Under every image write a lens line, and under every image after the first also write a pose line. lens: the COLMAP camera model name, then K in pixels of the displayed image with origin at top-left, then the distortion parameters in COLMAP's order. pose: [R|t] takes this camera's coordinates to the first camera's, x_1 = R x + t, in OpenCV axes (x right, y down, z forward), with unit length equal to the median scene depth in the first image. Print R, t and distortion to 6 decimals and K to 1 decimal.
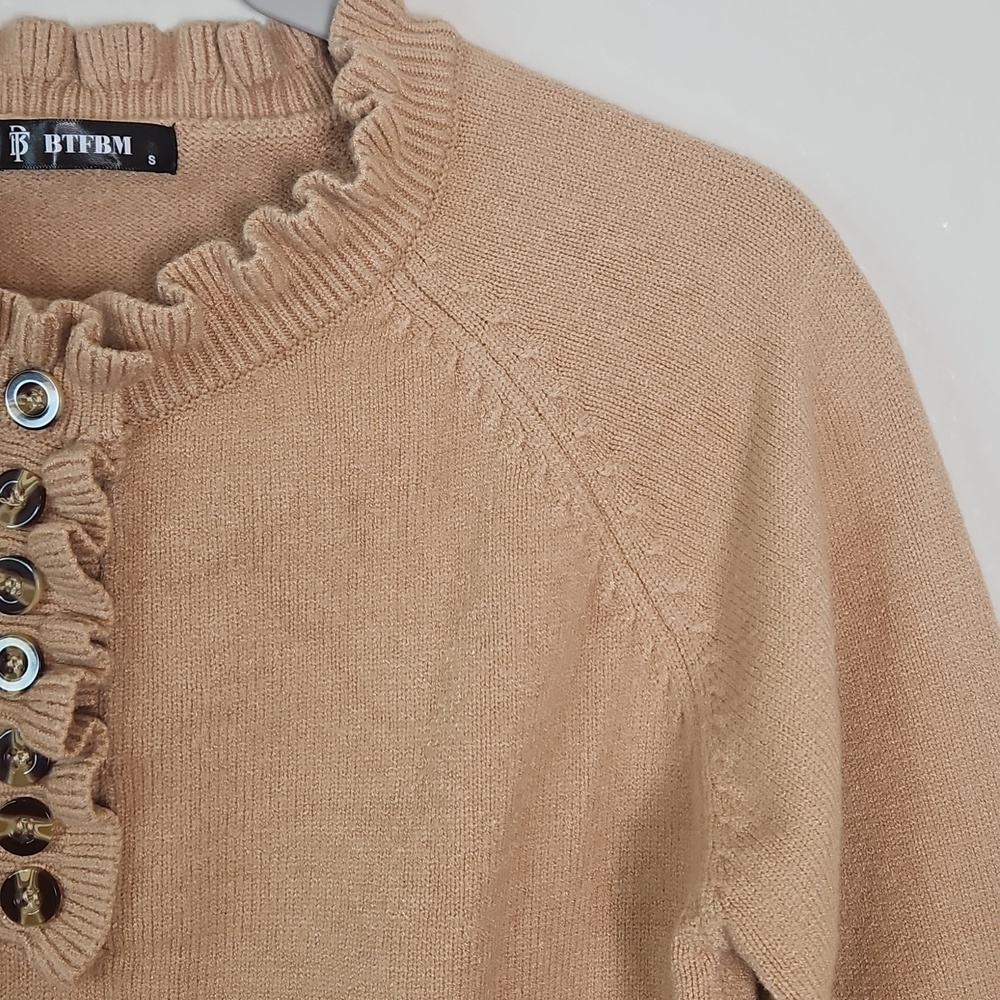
lens RADIAL K [[1429.4, 0, 524.2], [0, 1429.4, 494.2], [0, 0, 1]] dist [0.048914, 0.000000]
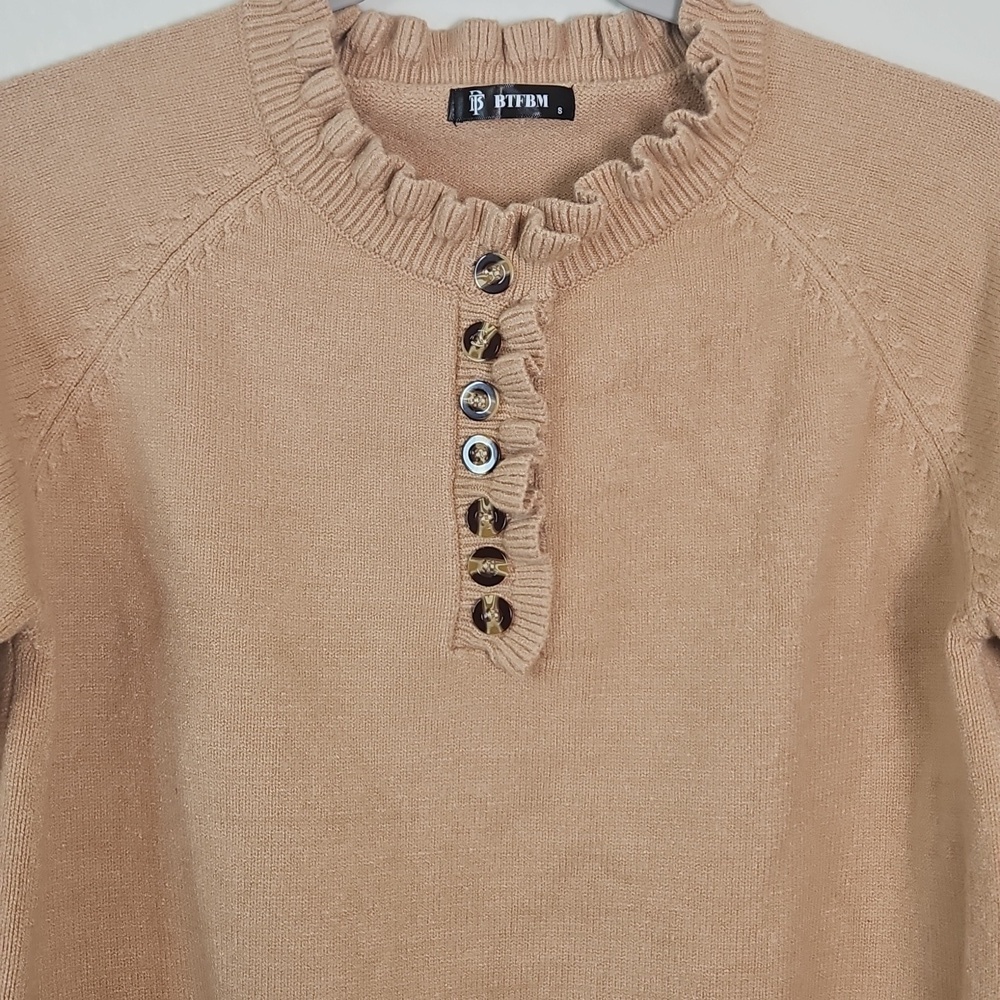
lens RADIAL K [[1429.4, 0, 500.2], [0, 1429.4, 485.0], [0, 0, 1]] dist [0.048914, 0.000000]
pose [[0.995900, -0.025369, -0.086829, -0.202201], [0.023365, 0.999438, -0.024016, 0.179391], [0.087390, 0.021889, 0.995934, -0.441926]]
